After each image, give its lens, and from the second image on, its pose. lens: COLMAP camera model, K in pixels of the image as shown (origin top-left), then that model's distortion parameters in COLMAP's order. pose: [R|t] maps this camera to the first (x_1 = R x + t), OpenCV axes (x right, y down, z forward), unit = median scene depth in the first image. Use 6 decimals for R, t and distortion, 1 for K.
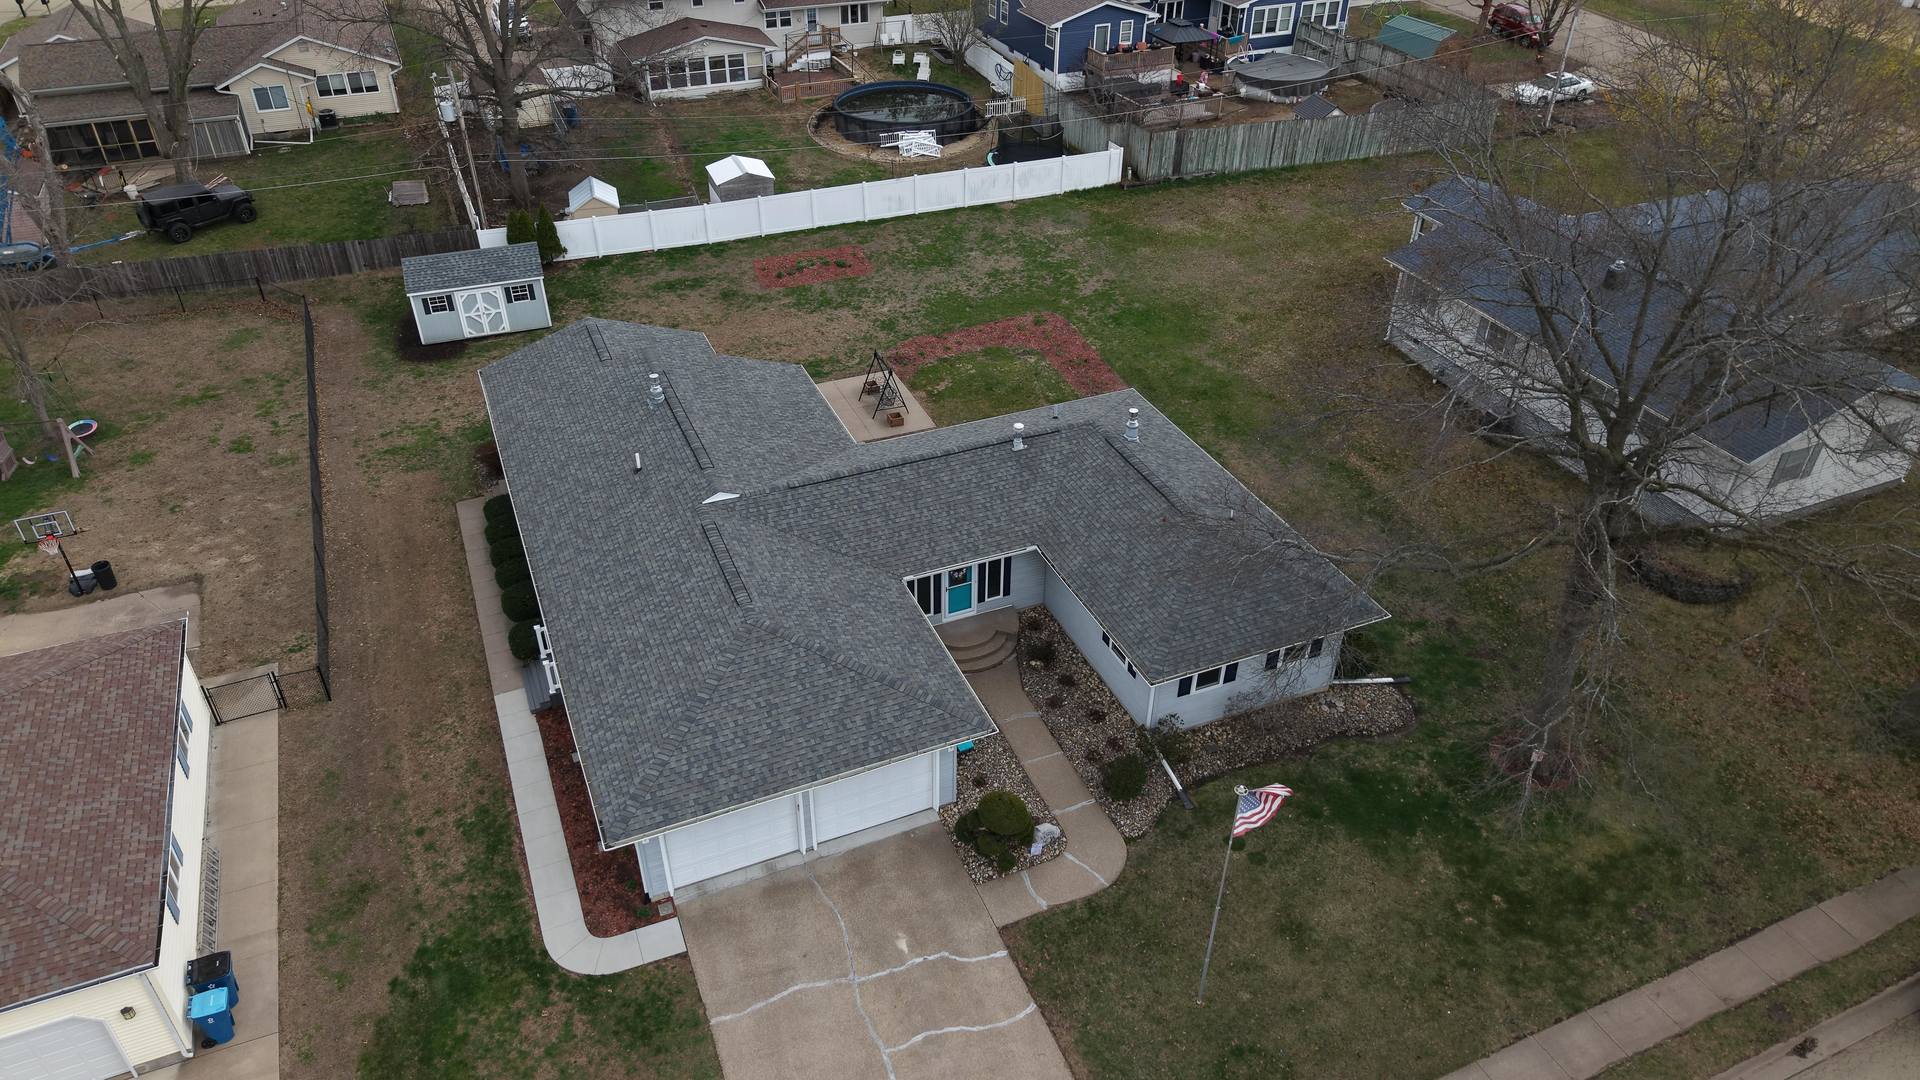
lens RADIAL K [[1277.4, 0, 960.0], [0, 1277.4, 540.0], [0, 0, 1]] dist [0.025801, -0.025031]
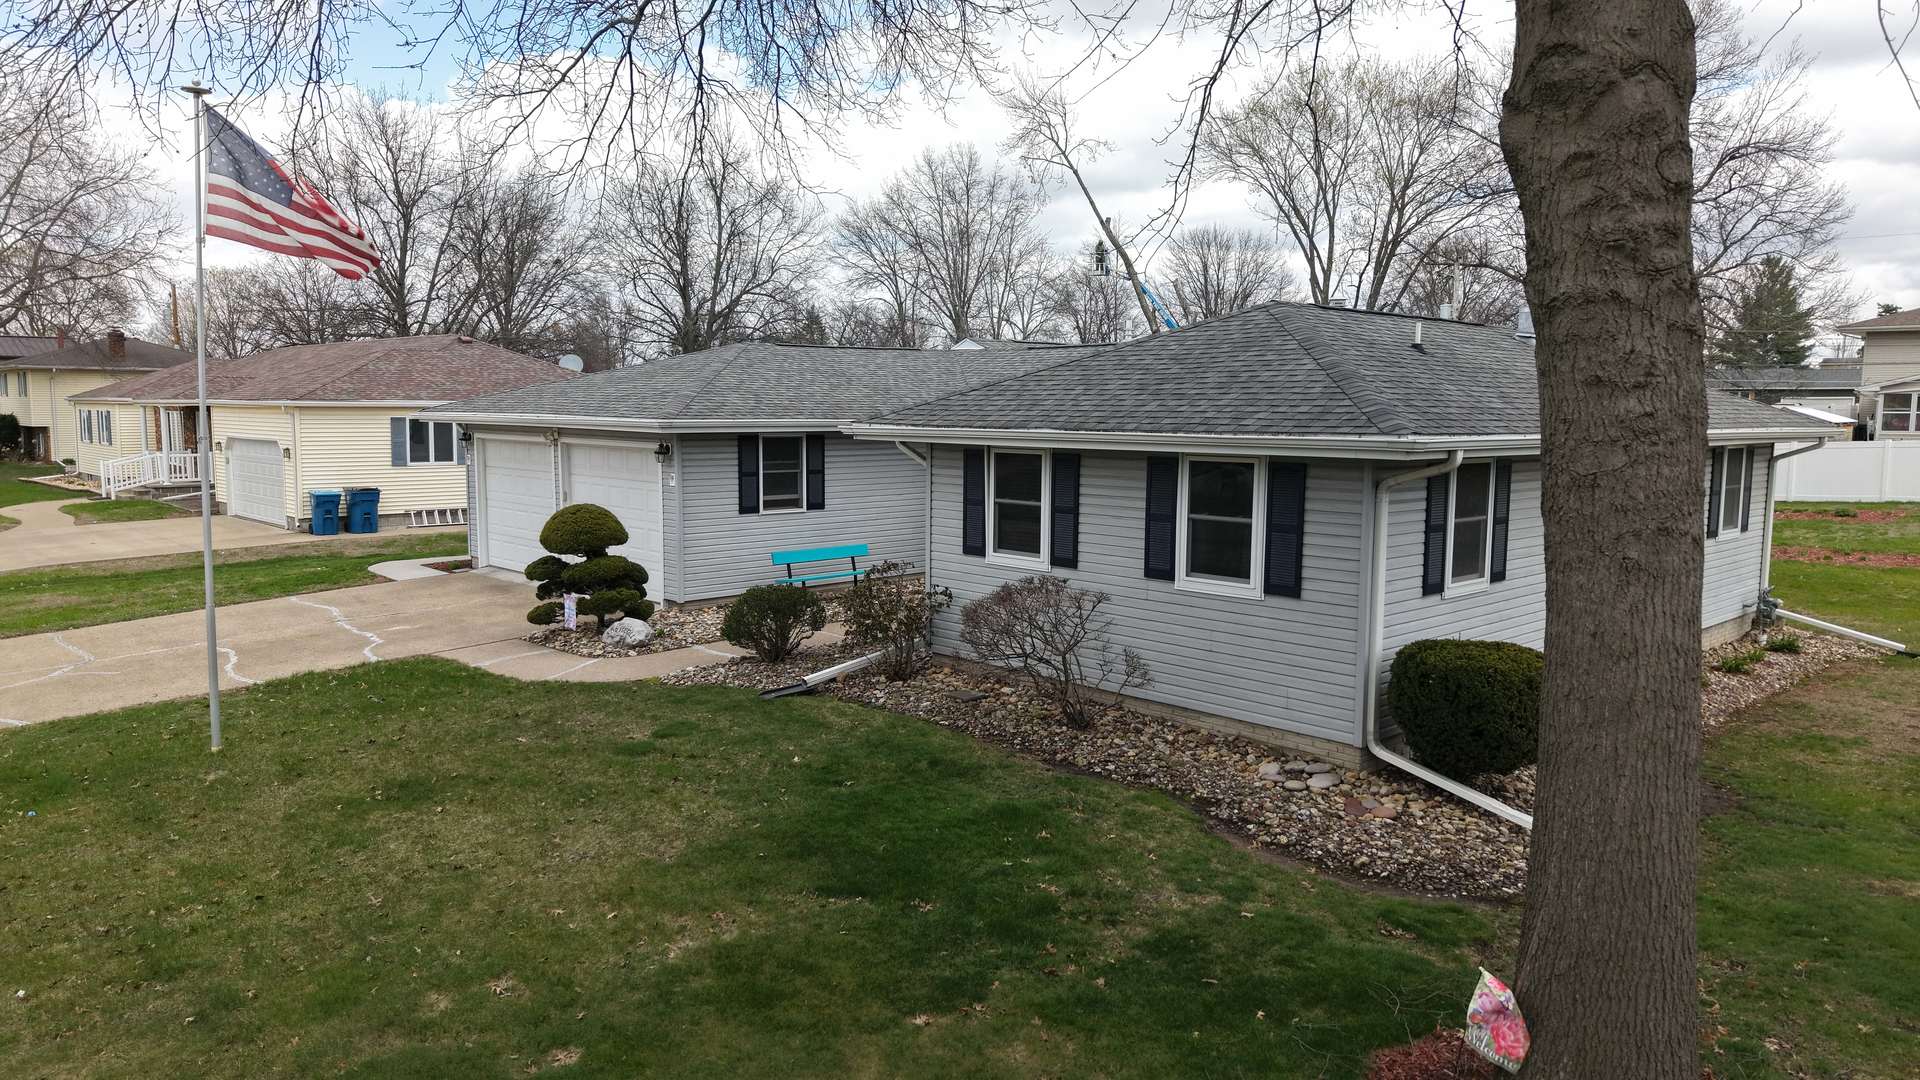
lens RADIAL K [[1285.7, 0, 960.0], [0, 1285.7, 540.0], [0, 0, 1]] dist [0.049200, -0.071176]
pose [[0.346219, 0.087674, -0.934048, 0.632202], [-0.548392, 0.826724, -0.125670, 0.188663], [0.761182, 0.555734, 0.334308, 0.902244]]
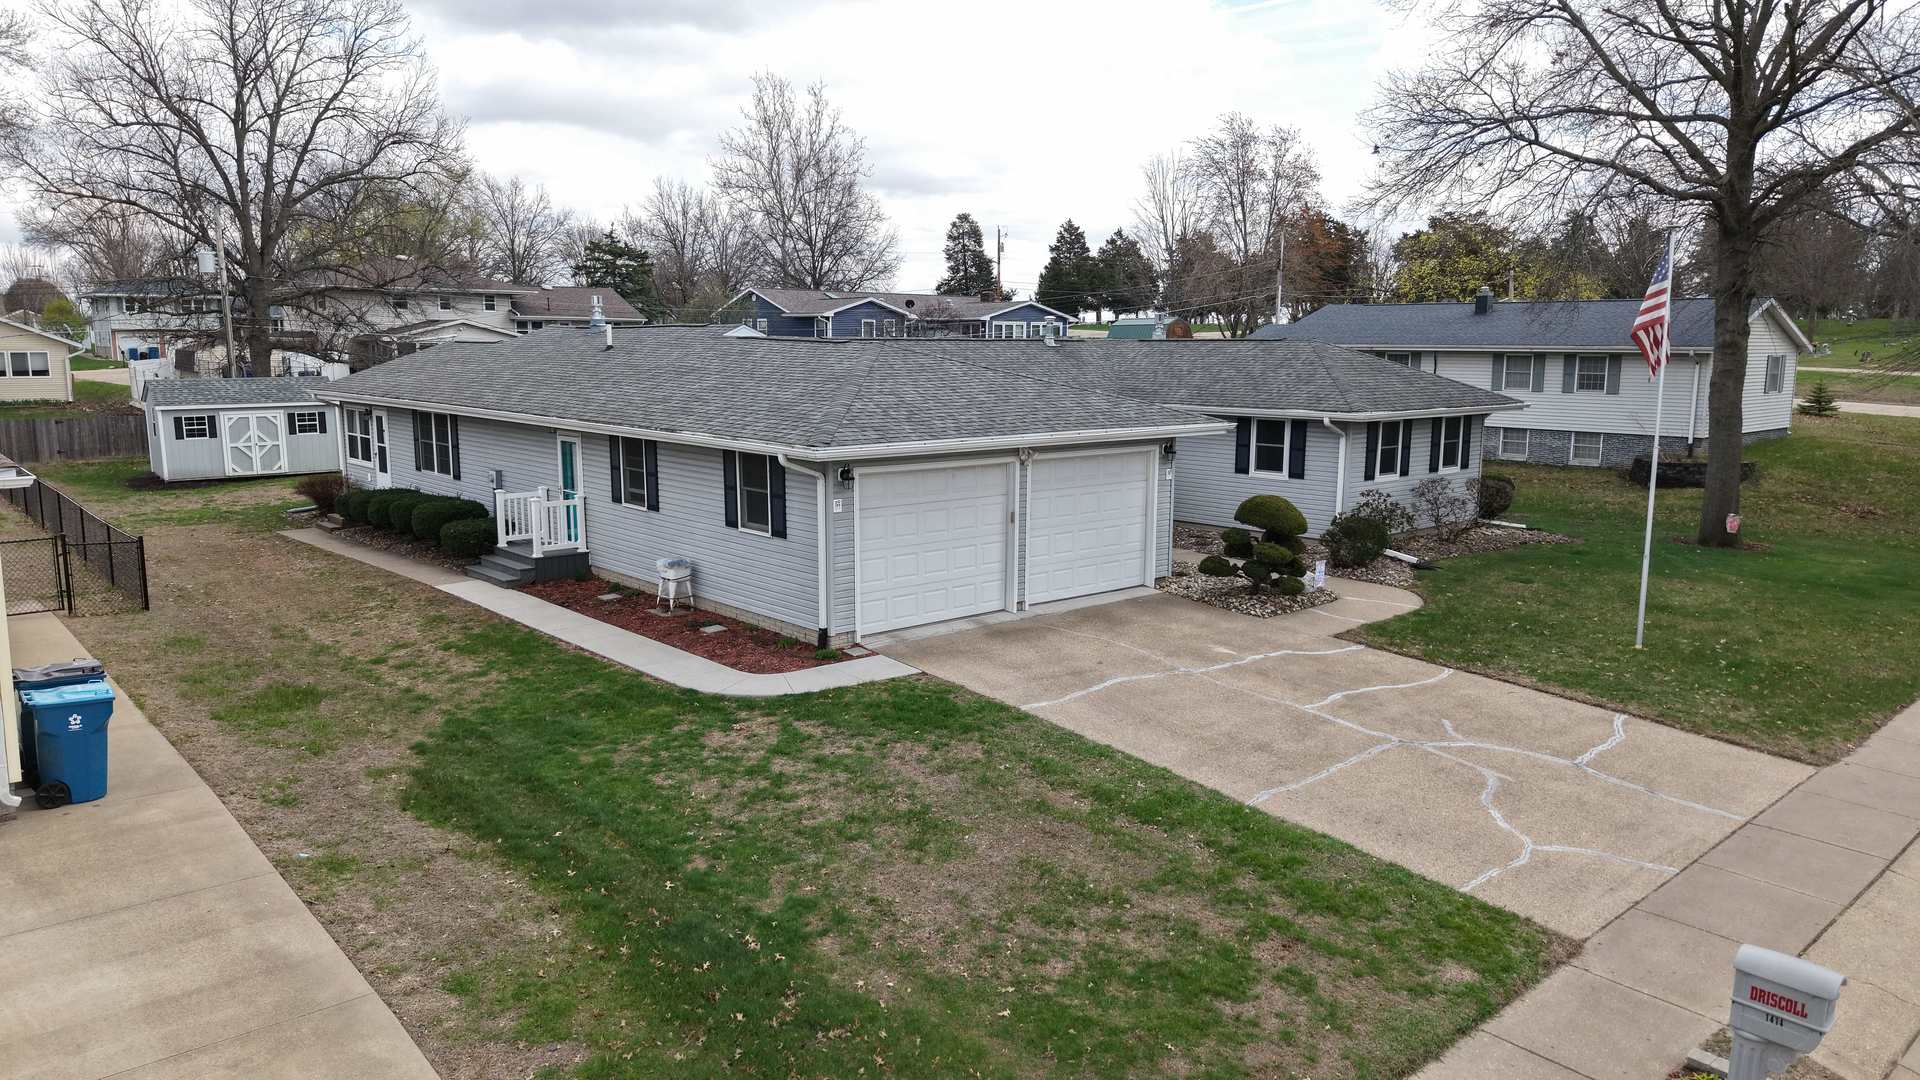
lens RADIAL K [[1277.4, 0, 960.0], [0, 1277.4, 540.0], [0, 0, 1]] dist [0.025801, -0.025031]
pose [[0.949499, -0.055621, 0.308802, -0.350101], [0.187398, 0.889882, -0.415924, 0.478933], [-0.251663, 0.452788, 0.855365, 0.409571]]
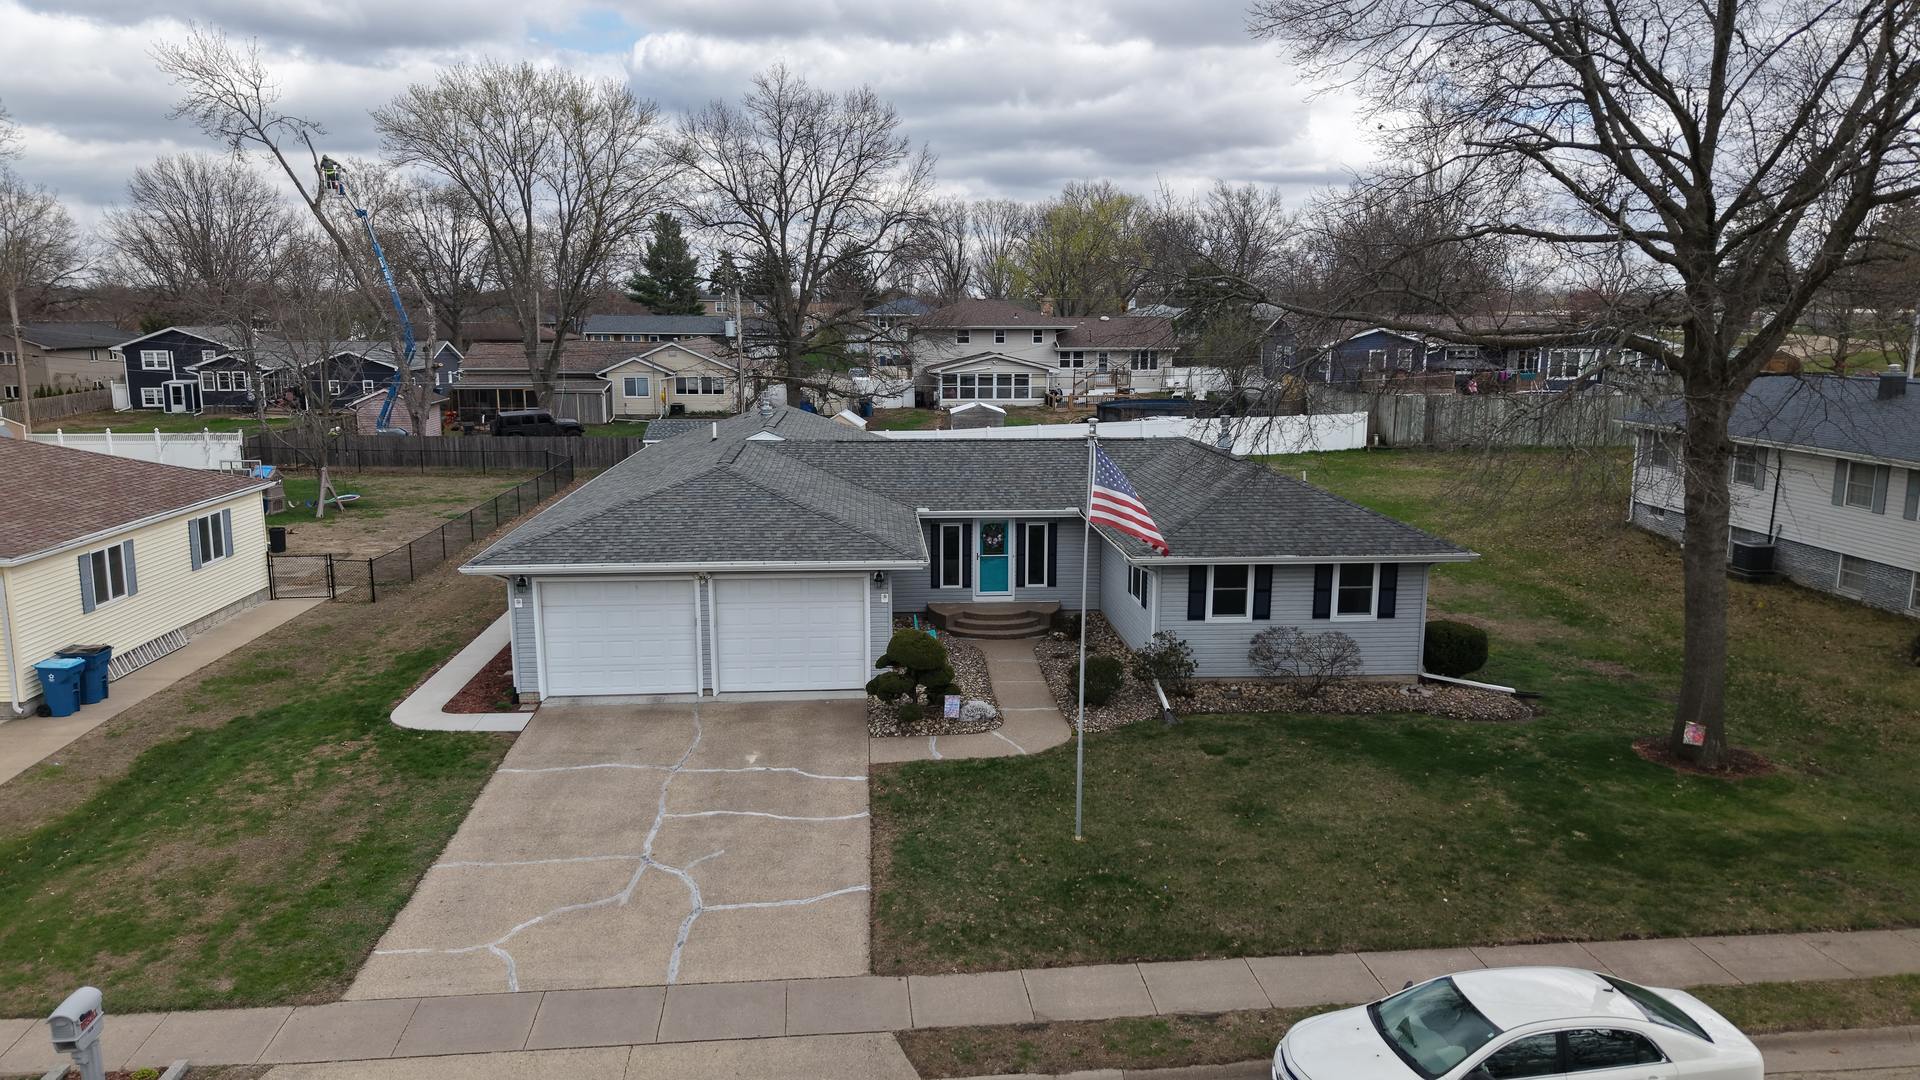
lens RADIAL K [[1274.8, 0, 960.0], [0, 1274.8, 540.0], [0, 0, 1]] dist [0.058311, -0.075033]
pose [[0.945793, 0.047467, -0.321283, 0.312215], [-0.180633, 0.899017, -0.398923, 0.457235], [0.269903, 0.435333, 0.858858, 0.255758]]
